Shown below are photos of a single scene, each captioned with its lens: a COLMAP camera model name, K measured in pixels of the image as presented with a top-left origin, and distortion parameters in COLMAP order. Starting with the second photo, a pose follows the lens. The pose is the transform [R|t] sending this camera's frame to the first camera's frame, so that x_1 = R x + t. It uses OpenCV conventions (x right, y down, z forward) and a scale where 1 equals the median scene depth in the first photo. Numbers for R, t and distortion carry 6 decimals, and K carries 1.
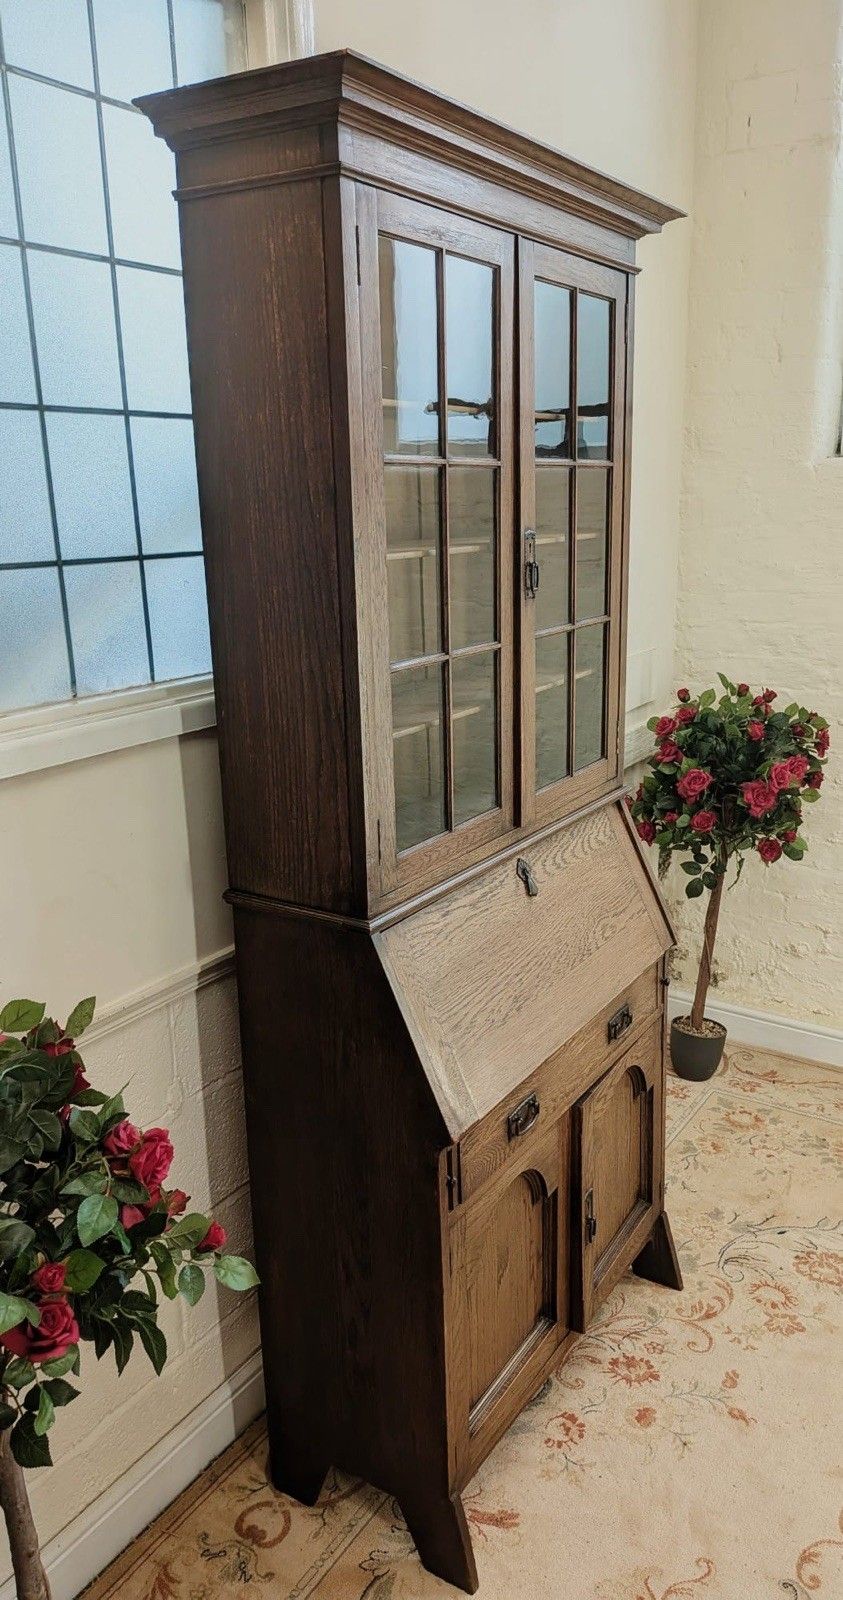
lens RADIAL K [[1164.6, 0, 474.7], [0, 1164.6, 783.7], [0, 0, 1]] dist [0.032227, -0.061946]
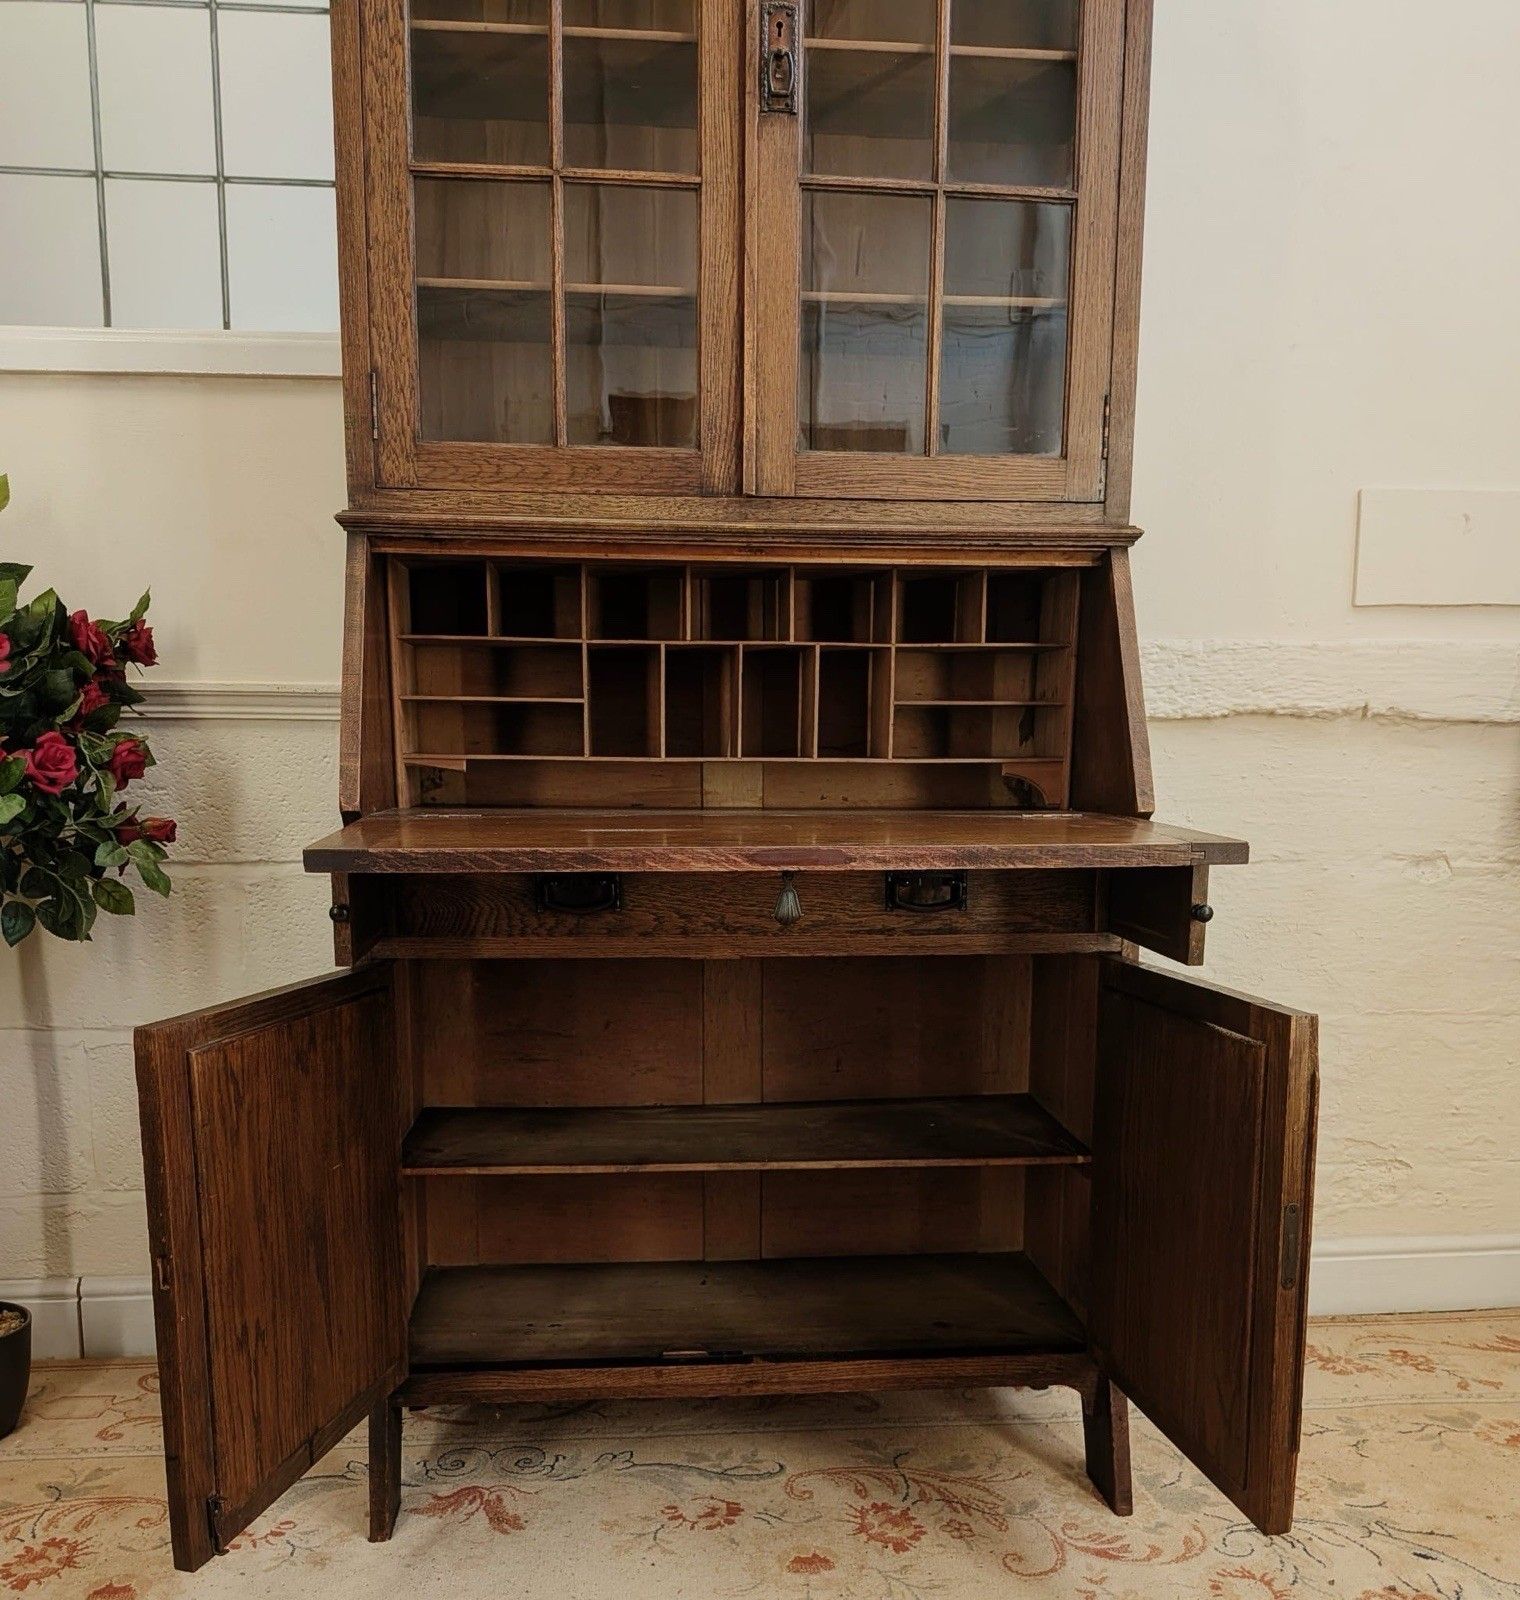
lens RADIAL K [[1474.3, 0, 759.0], [0, 1474.3, 1005.5], [0, 0, 1]] dist [0.012557, 0.000000]
pose [[0.597726, 0.154808, -0.786612, 0.677281], [-0.215487, 0.976095, 0.028356, 0.267671], [0.772197, 0.152556, 0.616797, 0.508921]]
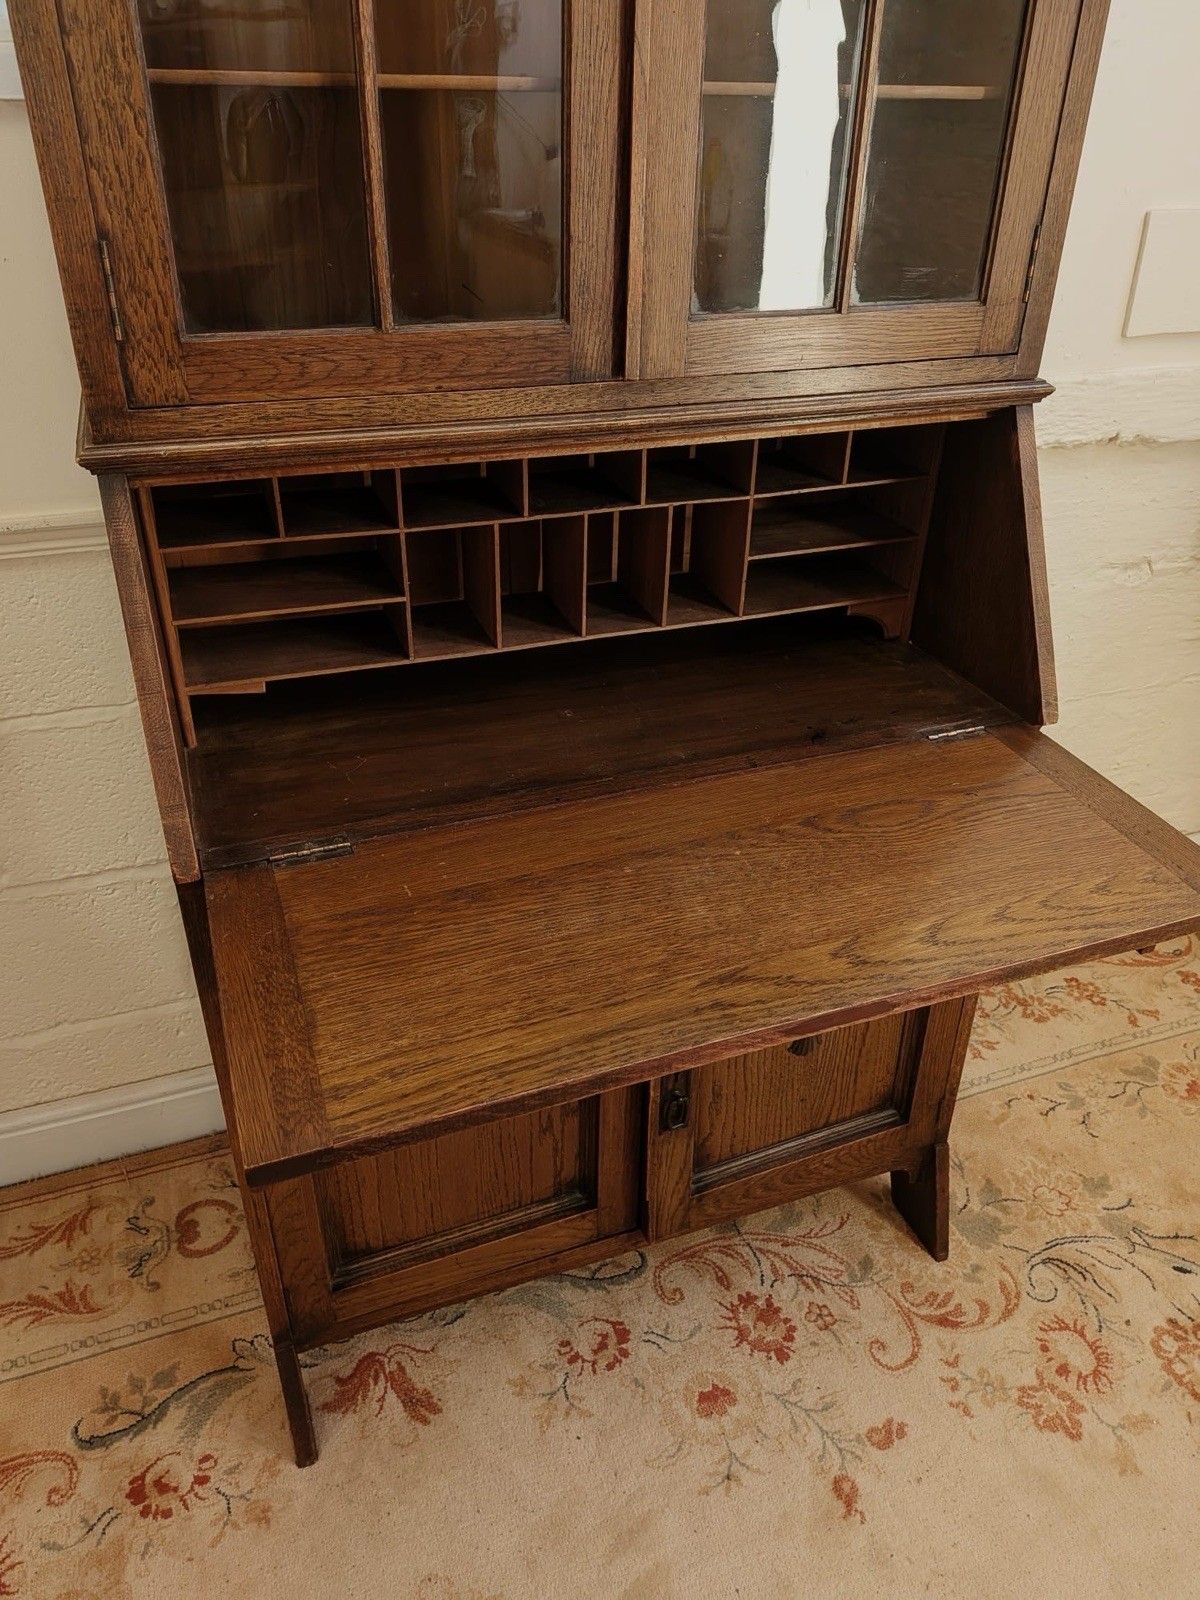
lens RADIAL K [[1167.8, 0, 606.8], [0, 1167.8, 779.5], [0, 0, 1]] dist [0.023669, -0.052532]
pose [[0.787294, 0.336911, -0.516390, 0.324533], [-0.183349, 0.927550, 0.325629, 0.032076], [0.588686, -0.161686, 0.792027, 0.531328]]
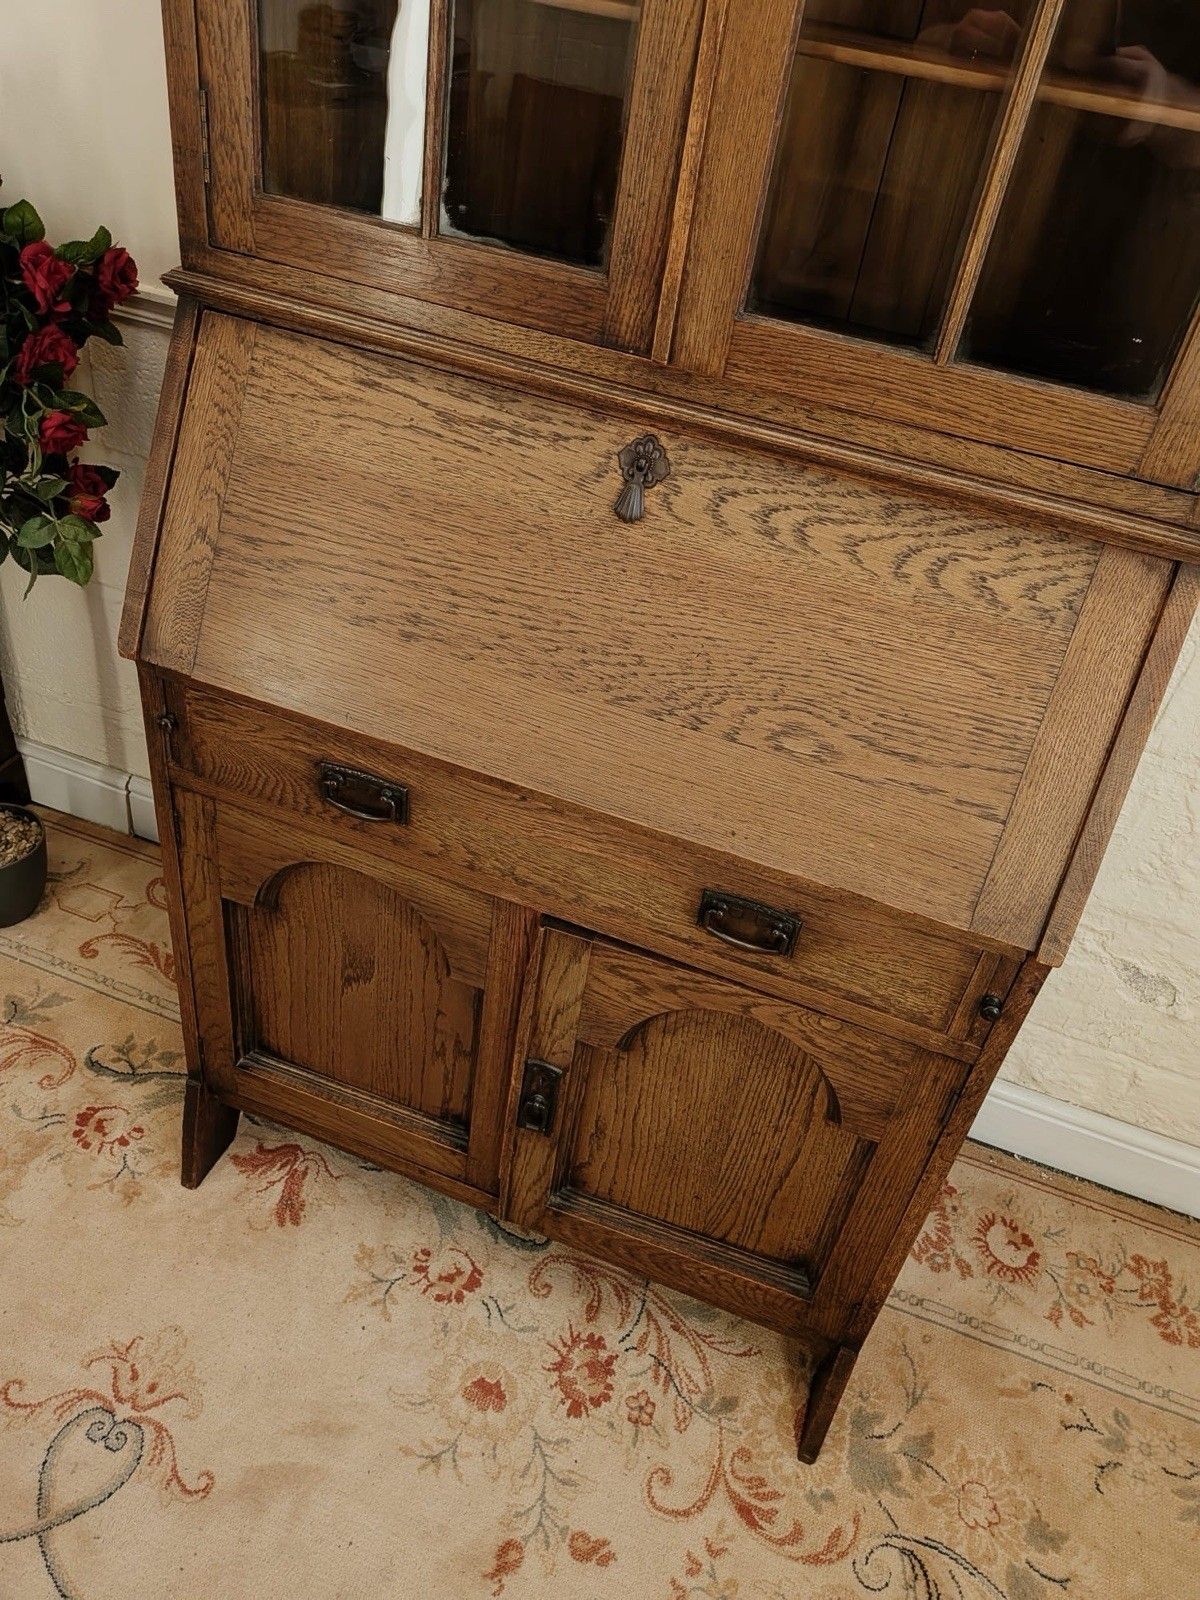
lens RADIAL K [[1167.8, 0, 623.6], [0, 1167.8, 776.0], [0, 0, 1]] dist [0.023669, -0.052532]
pose [[0.205761, 0.618694, -0.758208, 0.443999], [-0.383211, 0.763853, 0.519305, -0.064991], [0.900451, 0.183701, 0.394262, 0.782646]]
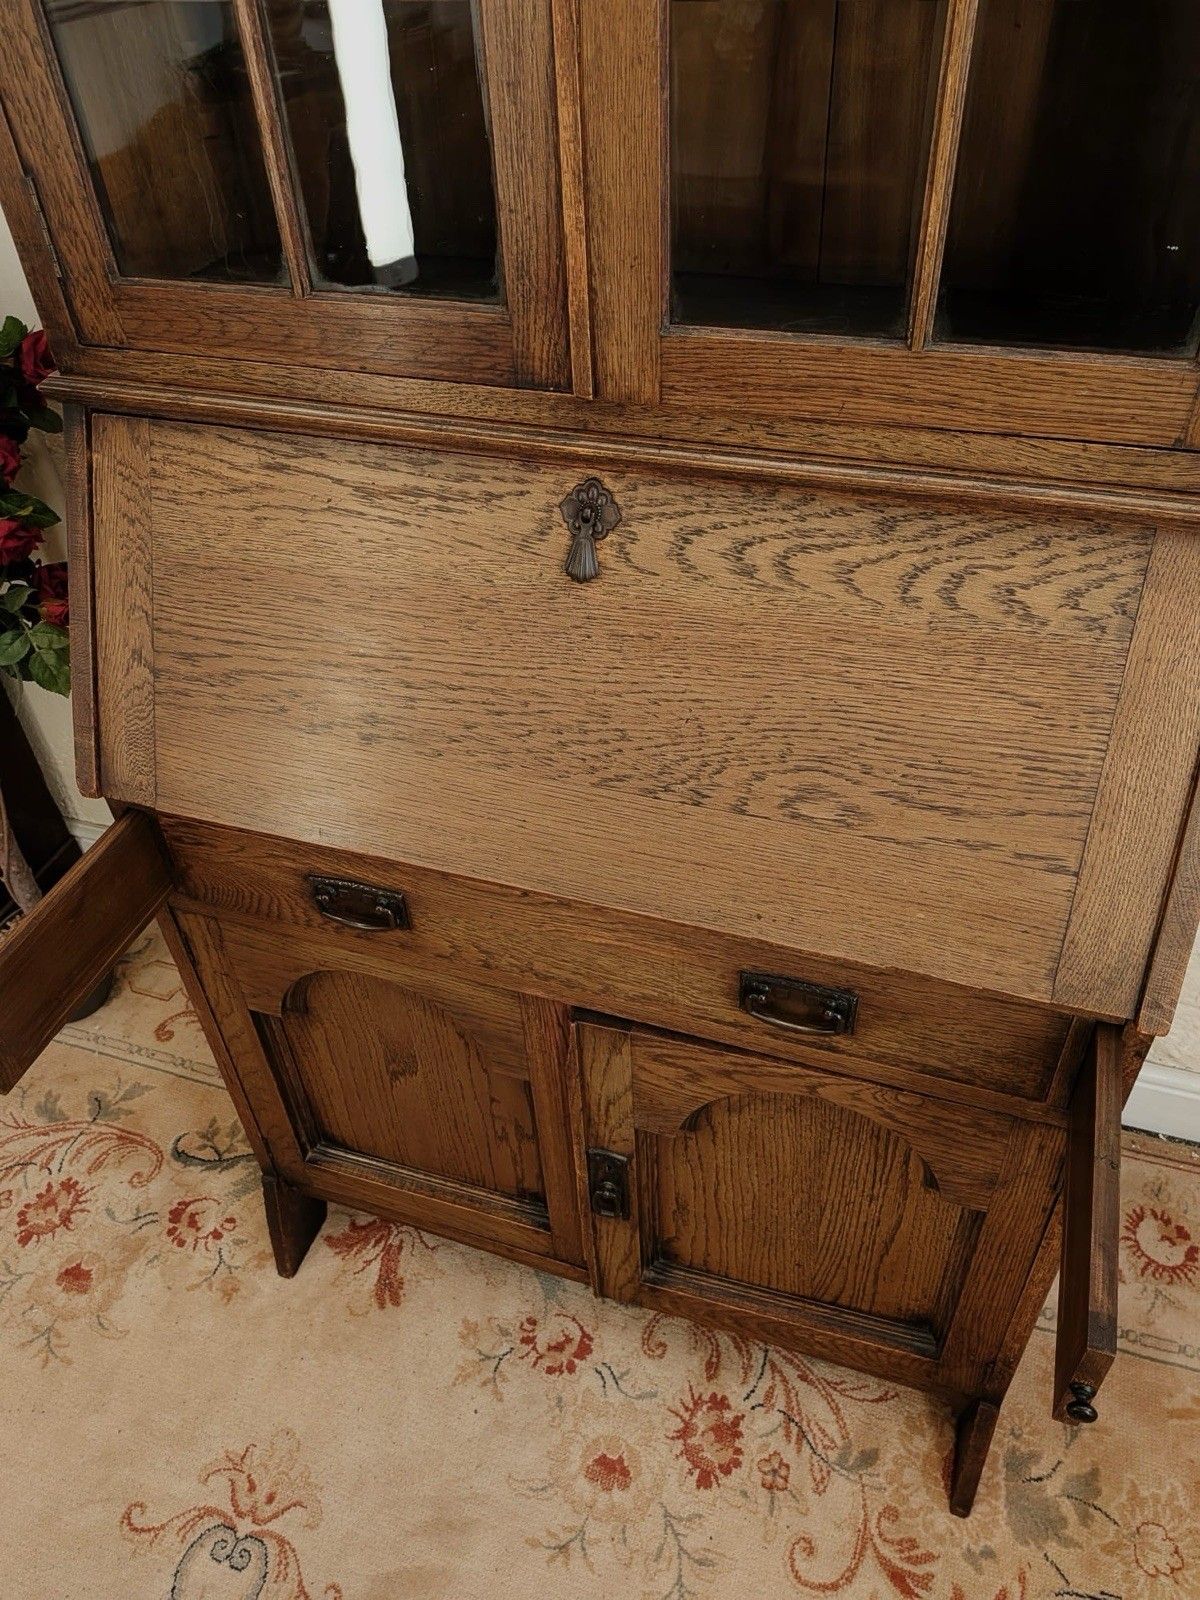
lens RADIAL K [[1167.8, 0, 602.2], [0, 1167.8, 775.8], [0, 0, 1]] dist [0.023669, -0.052532]
pose [[0.217520, 0.633530, -0.742512, 0.373515], [-0.209466, 0.773303, 0.598437, -0.089677], [0.953315, 0.025359, 0.300912, 0.833797]]
